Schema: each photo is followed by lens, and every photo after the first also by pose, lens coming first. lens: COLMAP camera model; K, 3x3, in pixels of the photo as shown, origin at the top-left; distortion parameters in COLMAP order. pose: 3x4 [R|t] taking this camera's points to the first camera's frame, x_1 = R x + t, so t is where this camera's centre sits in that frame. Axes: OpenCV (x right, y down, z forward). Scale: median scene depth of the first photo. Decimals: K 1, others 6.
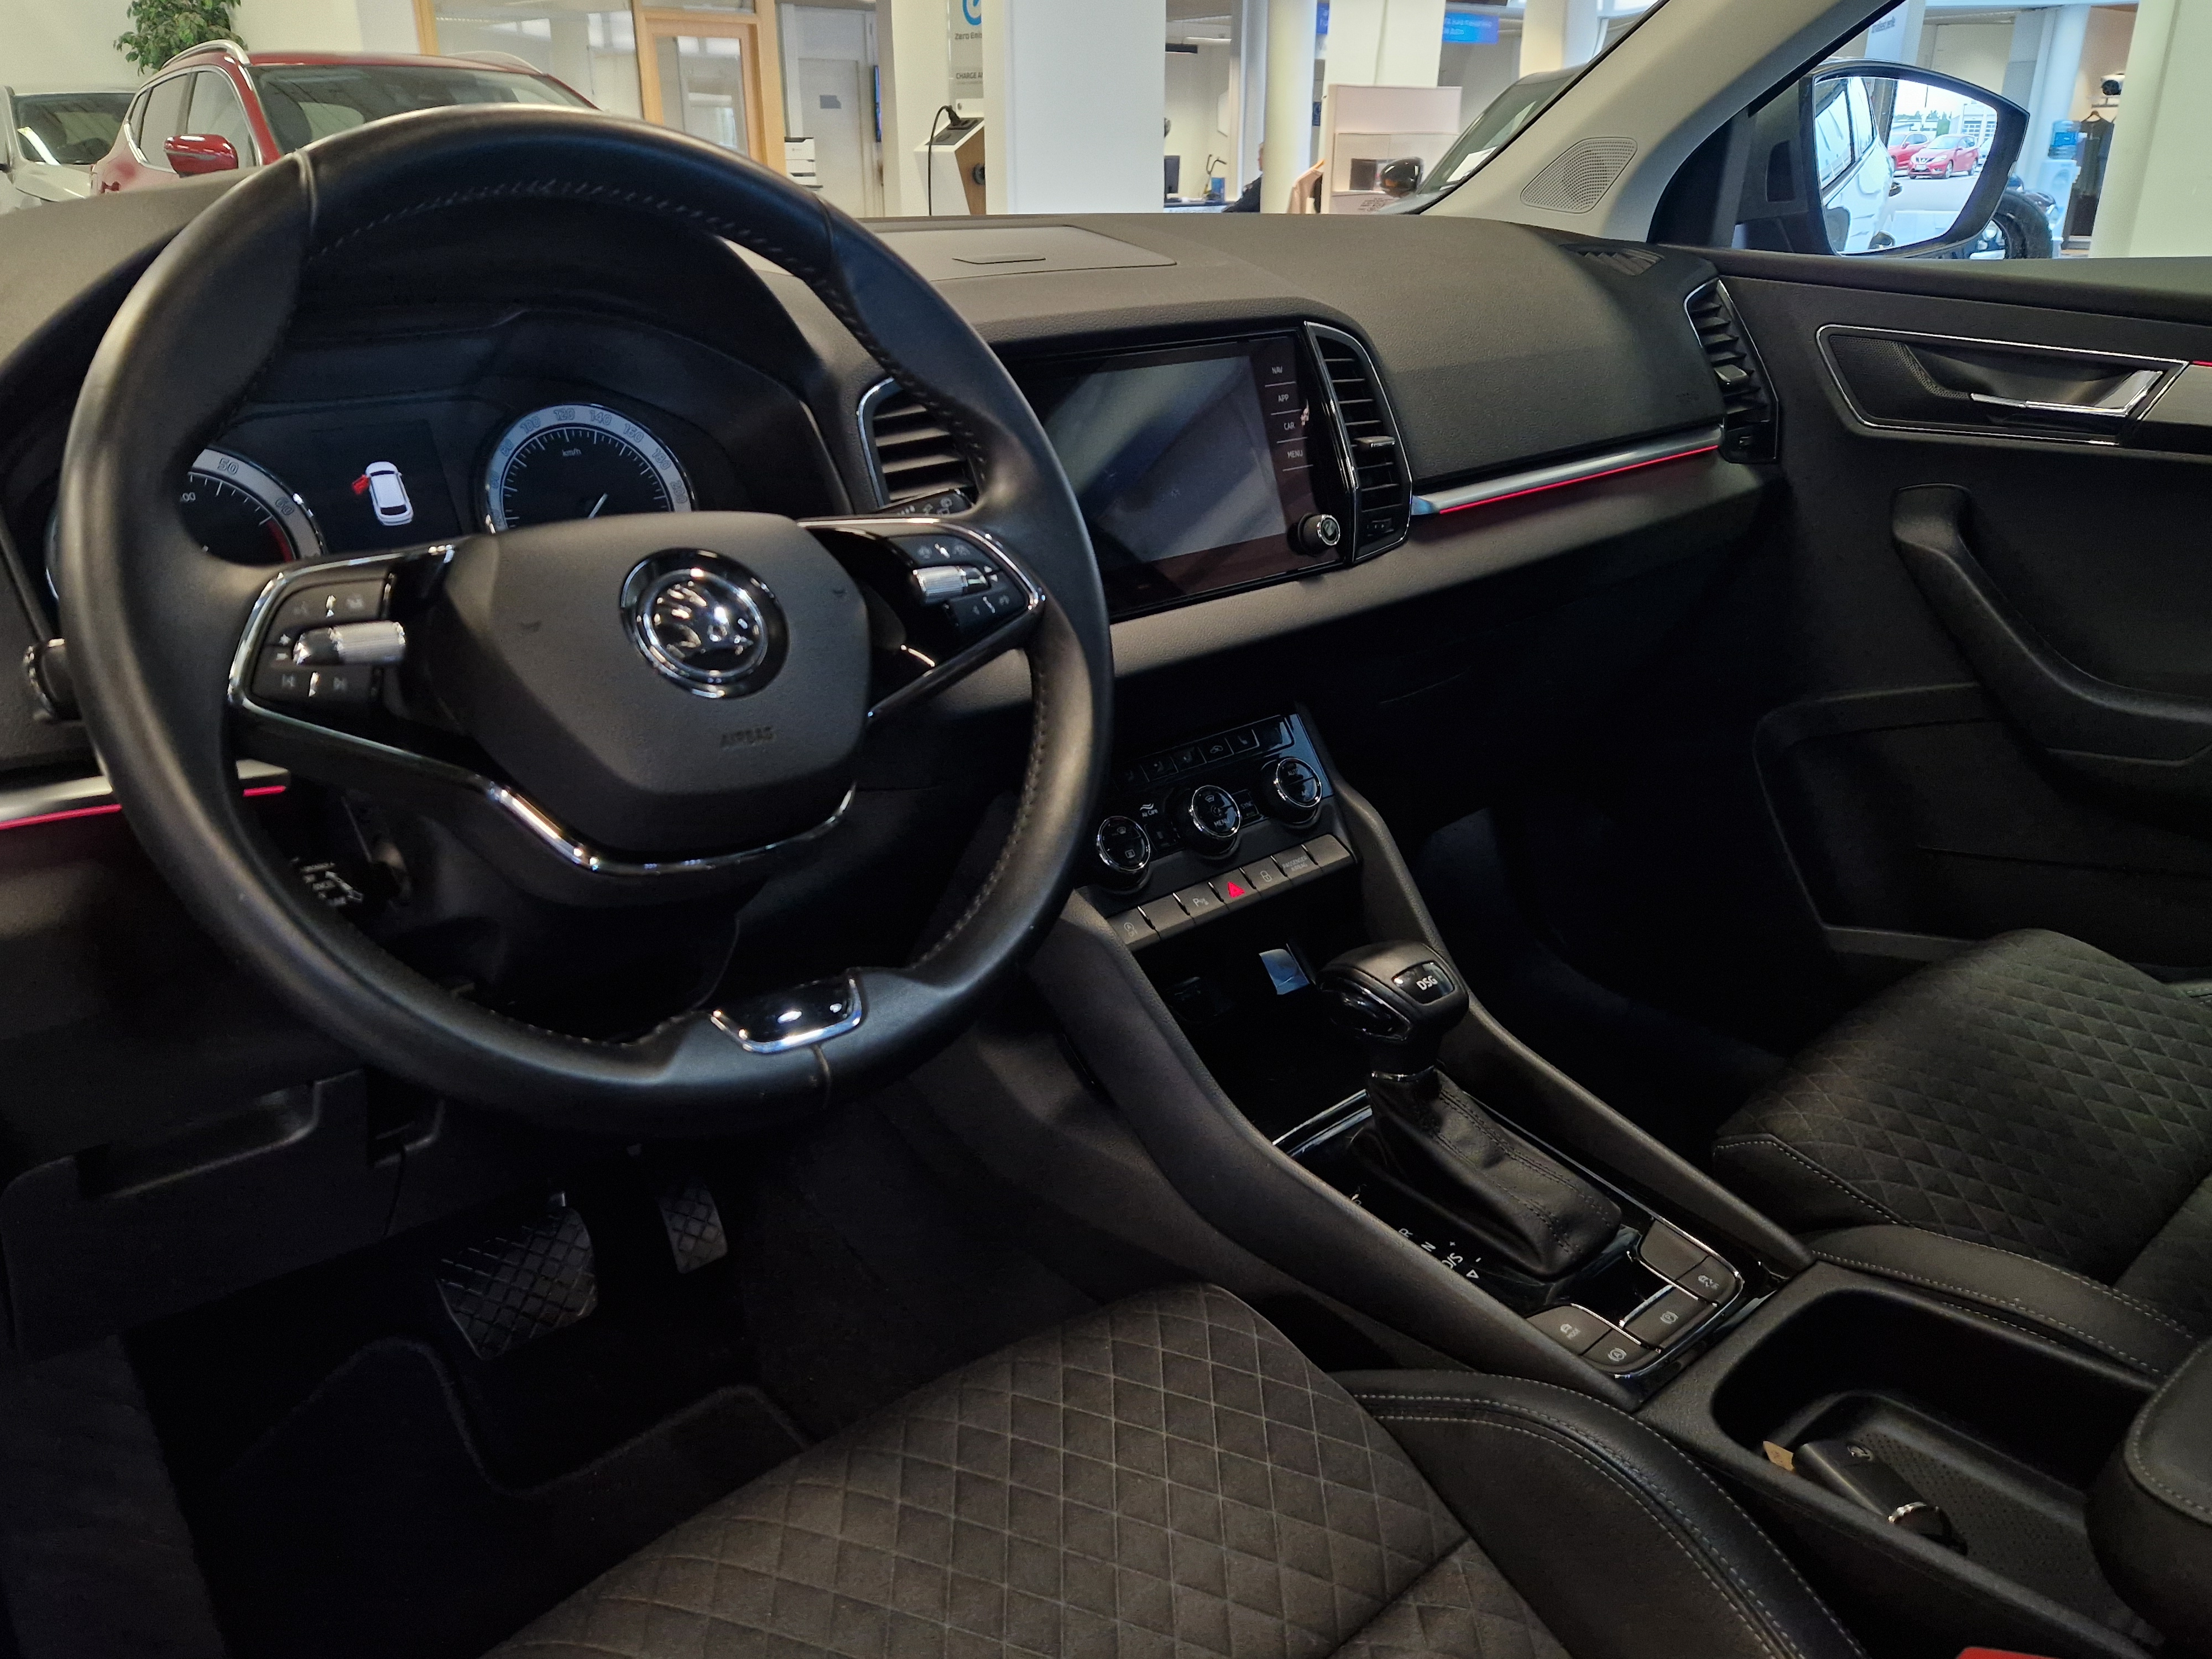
lens RADIAL K [[1637.3, 0, 1084.7], [0, 1637.3, 809.8], [0, 0, 1]] dist [0.037865, -0.020442]
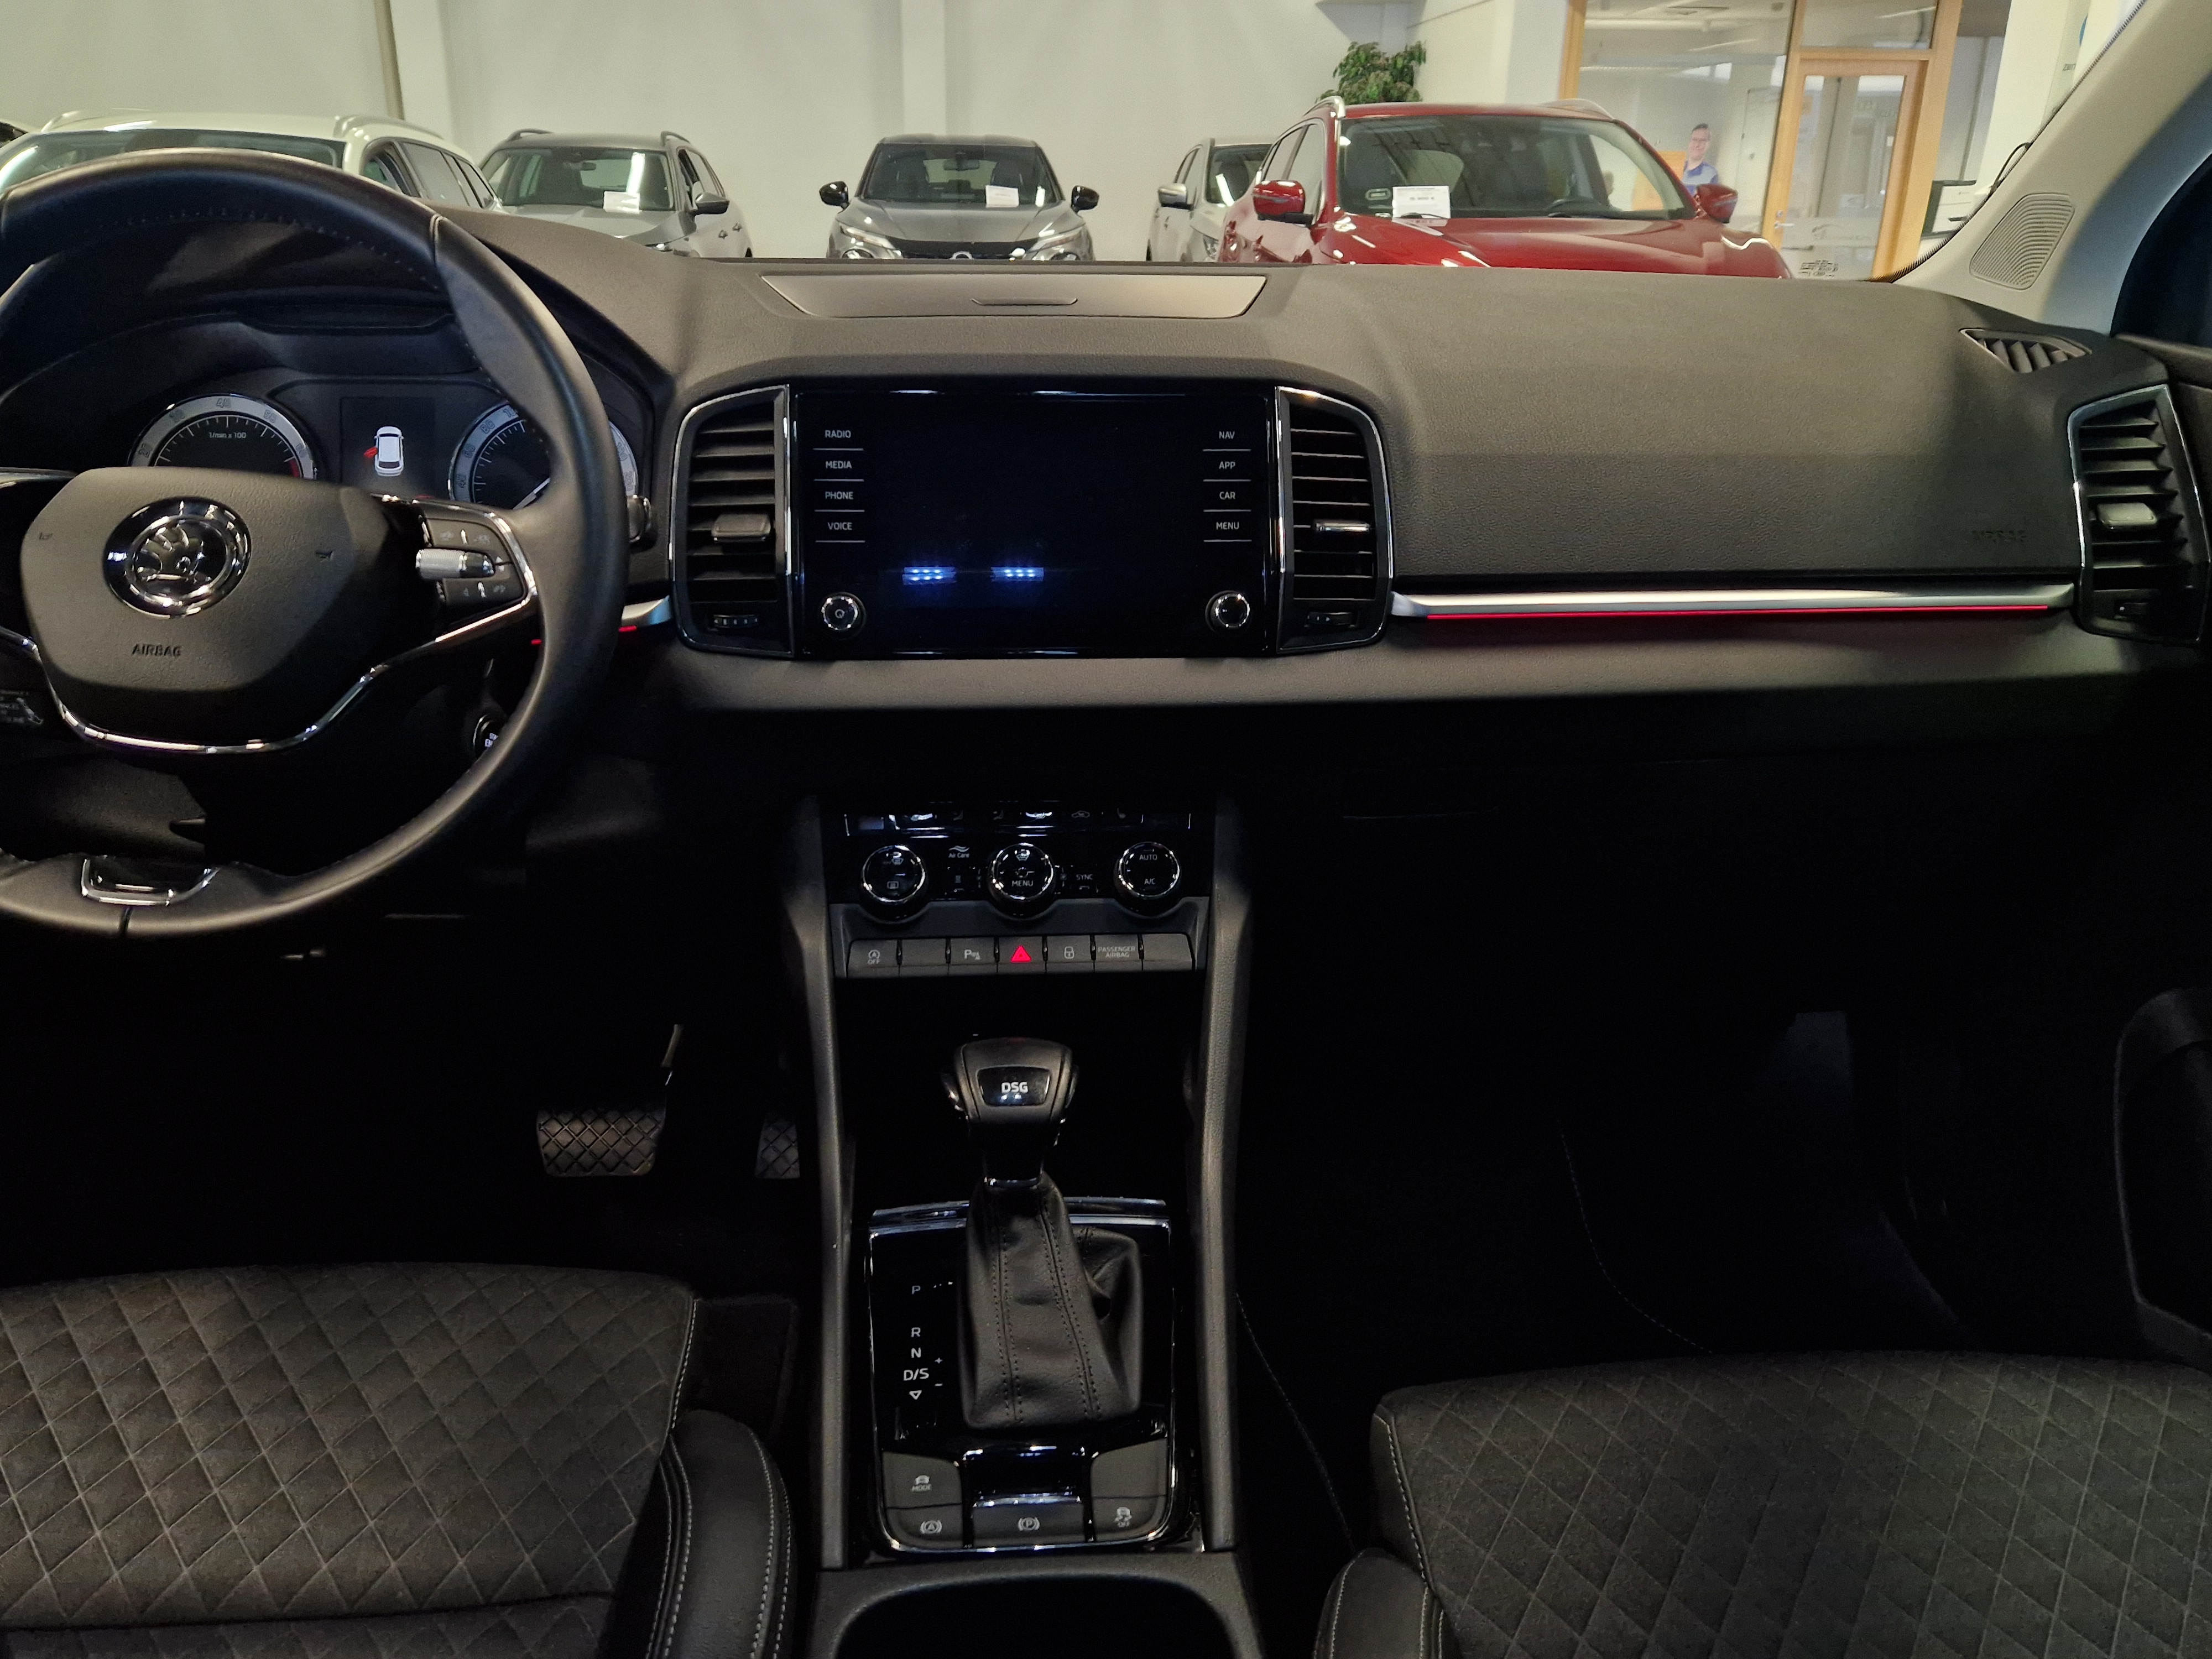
lens RADIAL K [[1637.3, 0, 1093.3], [0, 1637.3, 826.9], [0, 0, 1]] dist [0.037865, -0.020442]
pose [[0.804219, 0.227385, -0.549115, 0.526863], [-0.235164, 0.970261, 0.057365, -0.074338], [0.545829, 0.082998, 0.833776, 0.170888]]
